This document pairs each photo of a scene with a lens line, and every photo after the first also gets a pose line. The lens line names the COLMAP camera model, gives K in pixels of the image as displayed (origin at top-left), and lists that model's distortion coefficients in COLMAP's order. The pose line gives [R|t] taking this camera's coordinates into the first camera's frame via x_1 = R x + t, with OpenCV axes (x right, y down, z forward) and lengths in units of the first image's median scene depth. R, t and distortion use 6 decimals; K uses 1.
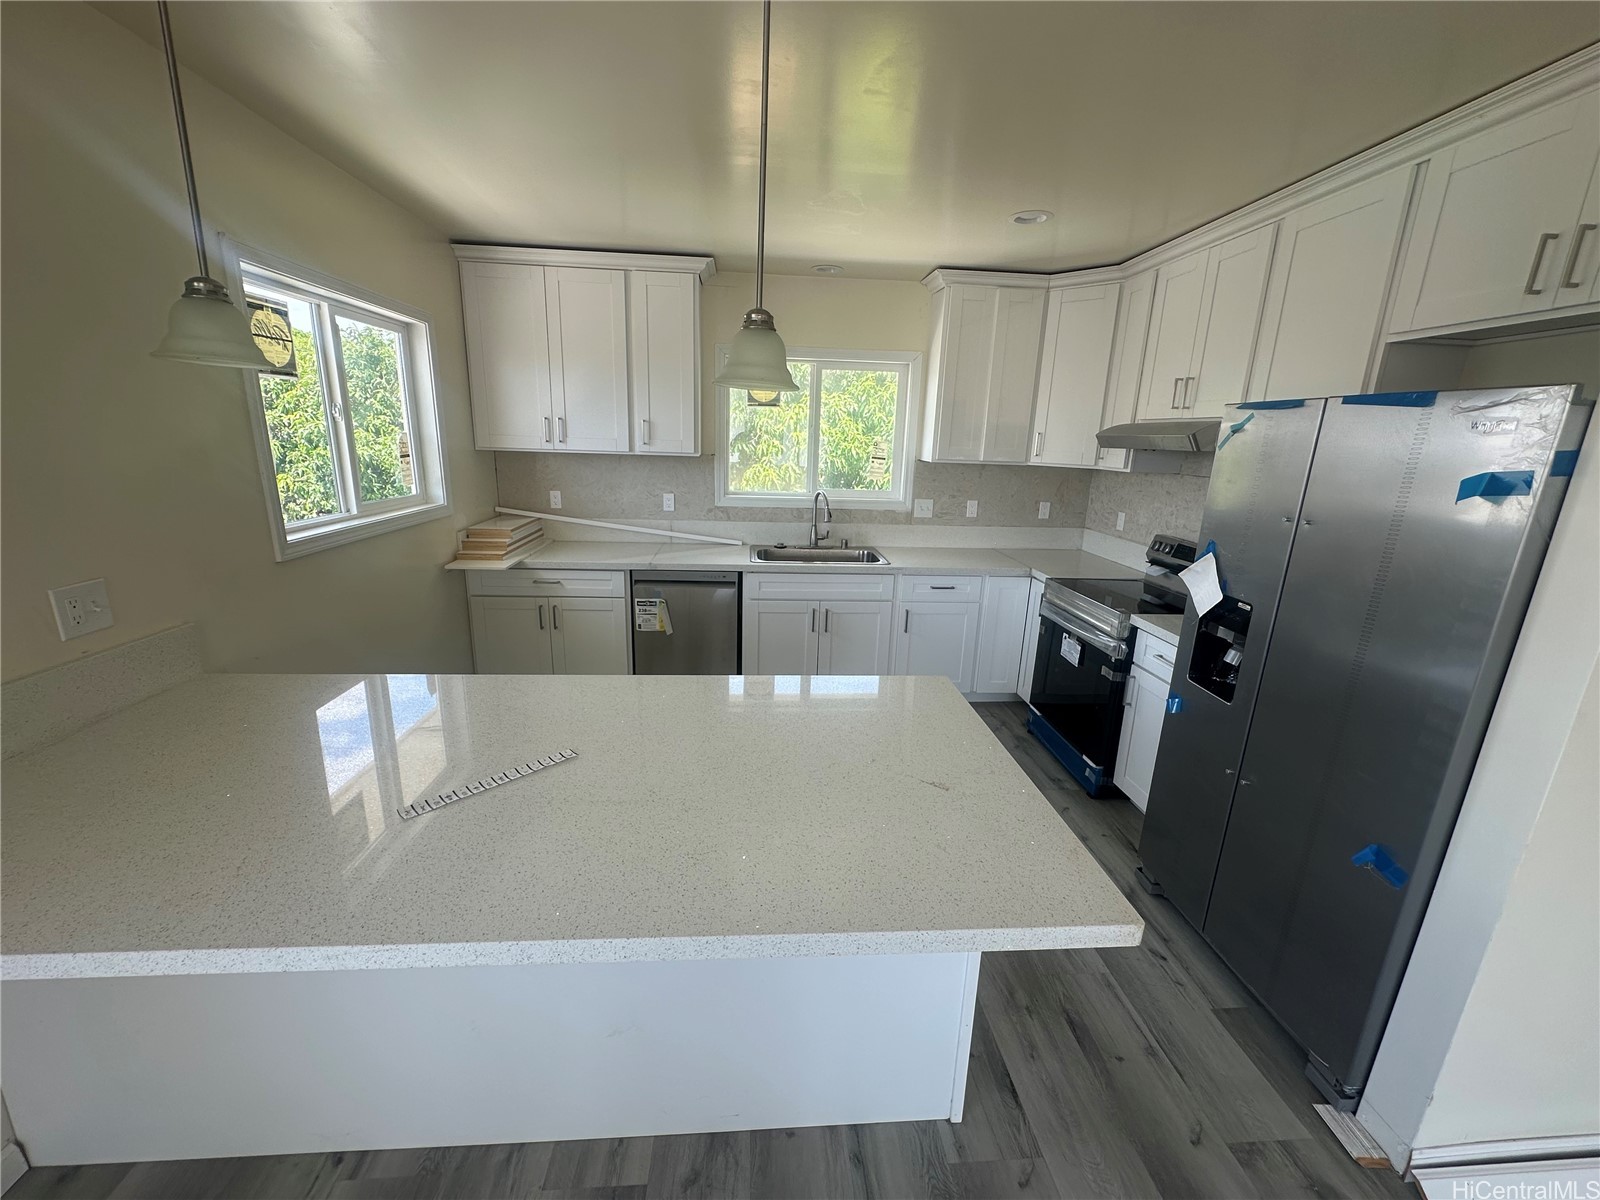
lens RADIAL K [[638.5, 0, 798.4], [0, 638.5, 599.4], [0, 0, 1]] dist [-0.004594, 0.001832]
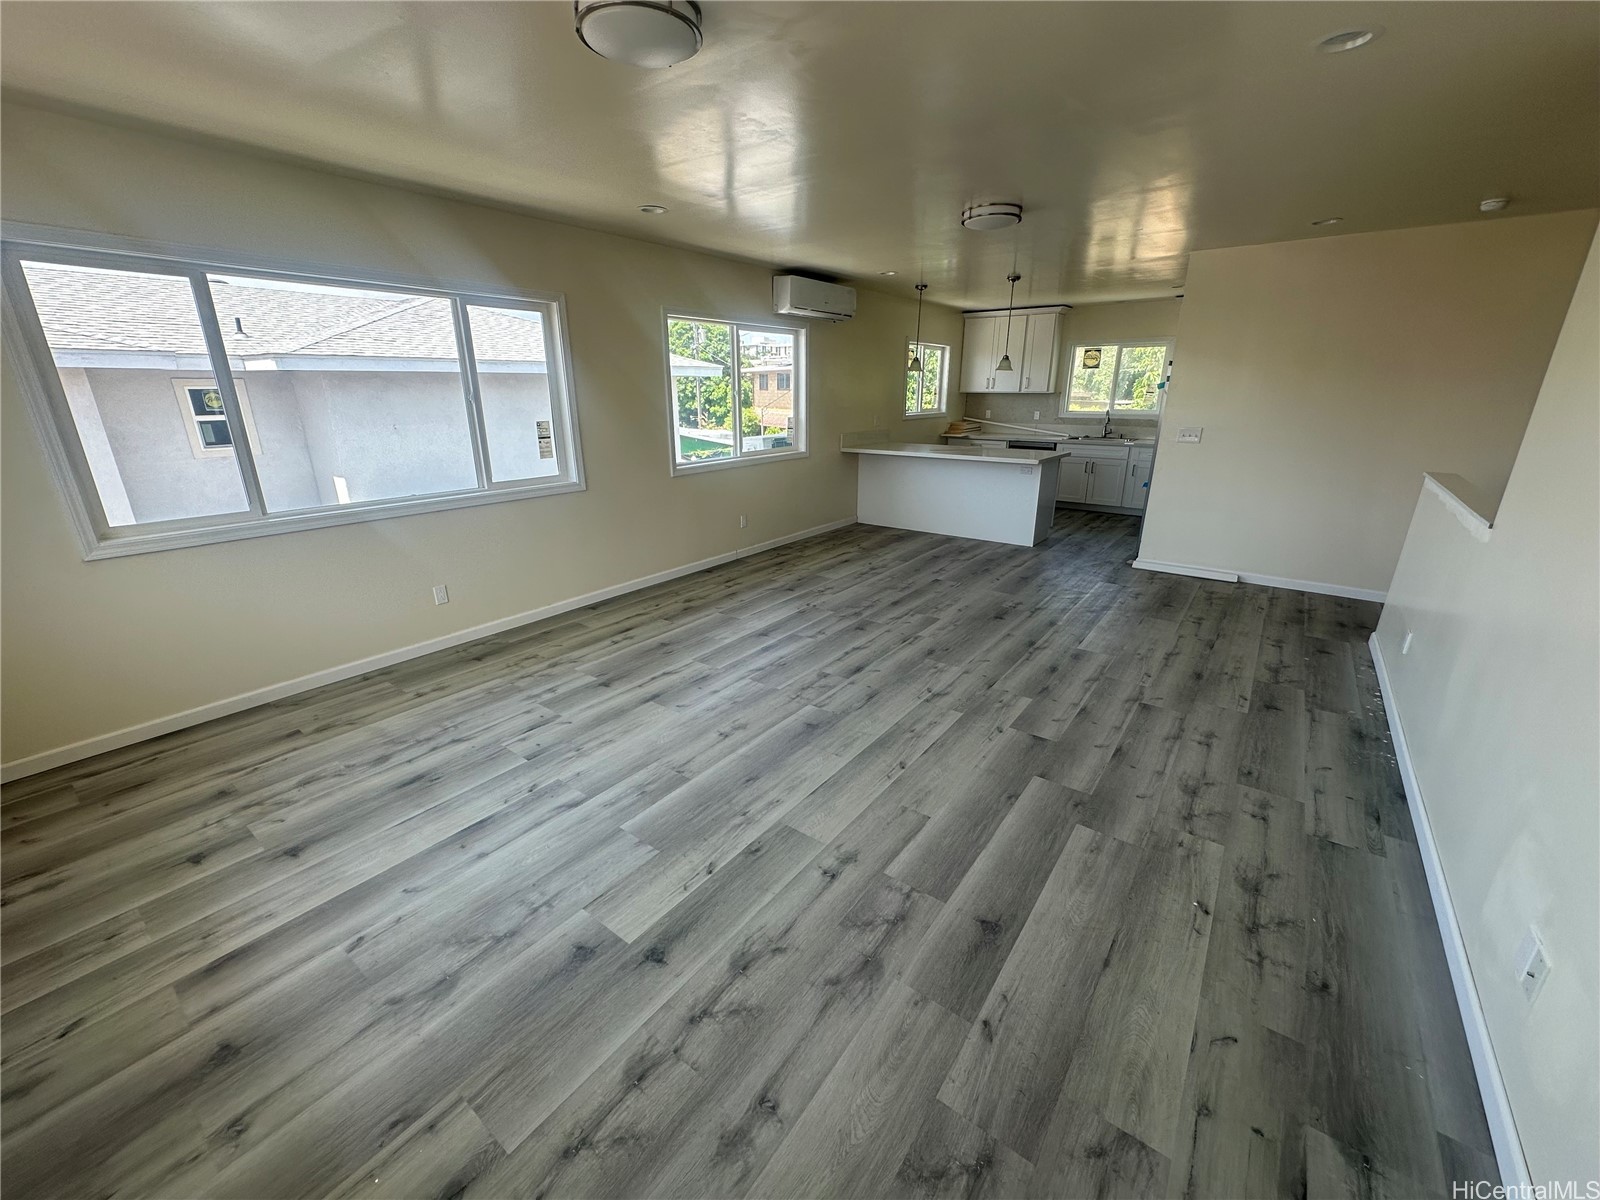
lens RADIAL K [[638.5, 0, 798.4], [0, 638.5, 599.4], [0, 0, 1]] dist [-0.004594, 0.001832]
pose [[0.756431, 0.176527, -0.629802, 1.114613], [-0.139505, 0.984278, 0.108328, 0.579127], [0.639023, 0.005918, 0.769165, -2.019433]]
